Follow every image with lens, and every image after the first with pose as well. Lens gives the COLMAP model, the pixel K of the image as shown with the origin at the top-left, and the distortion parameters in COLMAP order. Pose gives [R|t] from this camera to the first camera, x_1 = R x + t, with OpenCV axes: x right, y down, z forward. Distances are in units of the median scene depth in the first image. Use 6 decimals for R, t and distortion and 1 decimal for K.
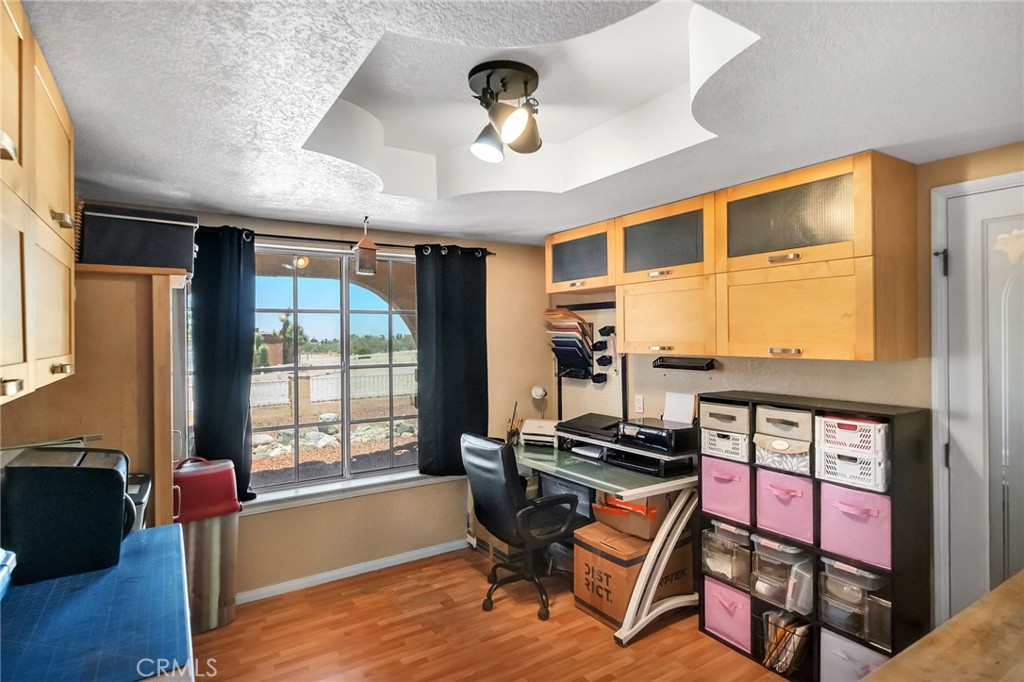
lens RADIAL K [[641.5, 0, 512.0], [0, 641.5, 341.0], [0, 0, 1]] dist [0.001076, -0.000295]
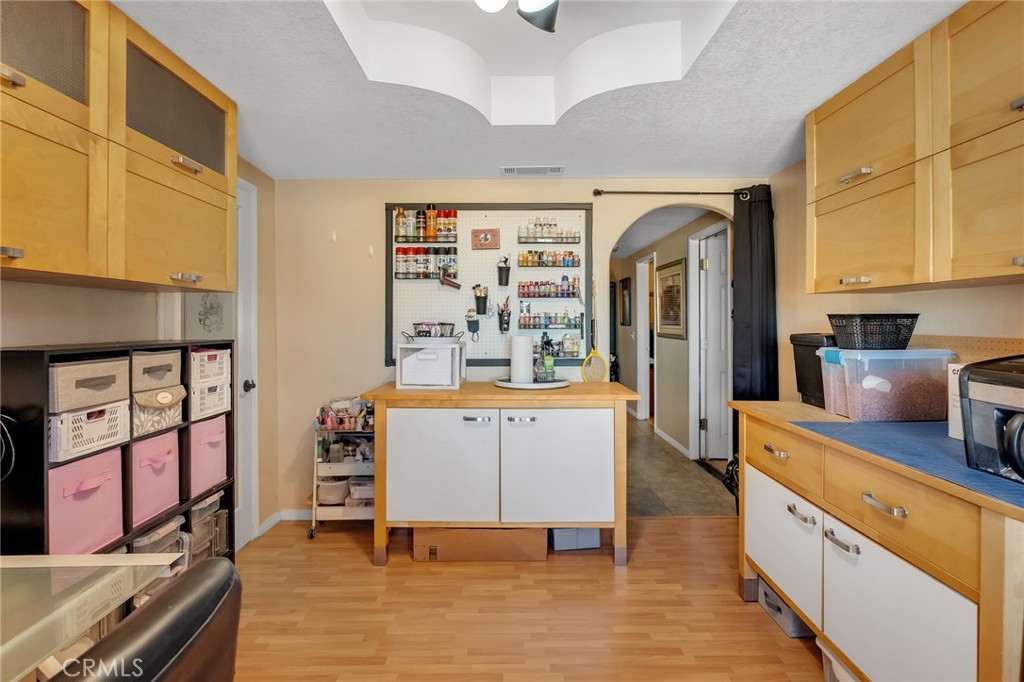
lens RADIAL K [[641.5, 0, 512.0], [0, 641.5, 341.0], [0, 0, 1]] dist [0.001076, -0.000295]
pose [[-0.880375, -0.001425, 0.474276, -0.323578], [0.014553, 0.999443, 0.030017, 0.075395], [-0.474055, 0.033329, -0.879864, 1.480089]]
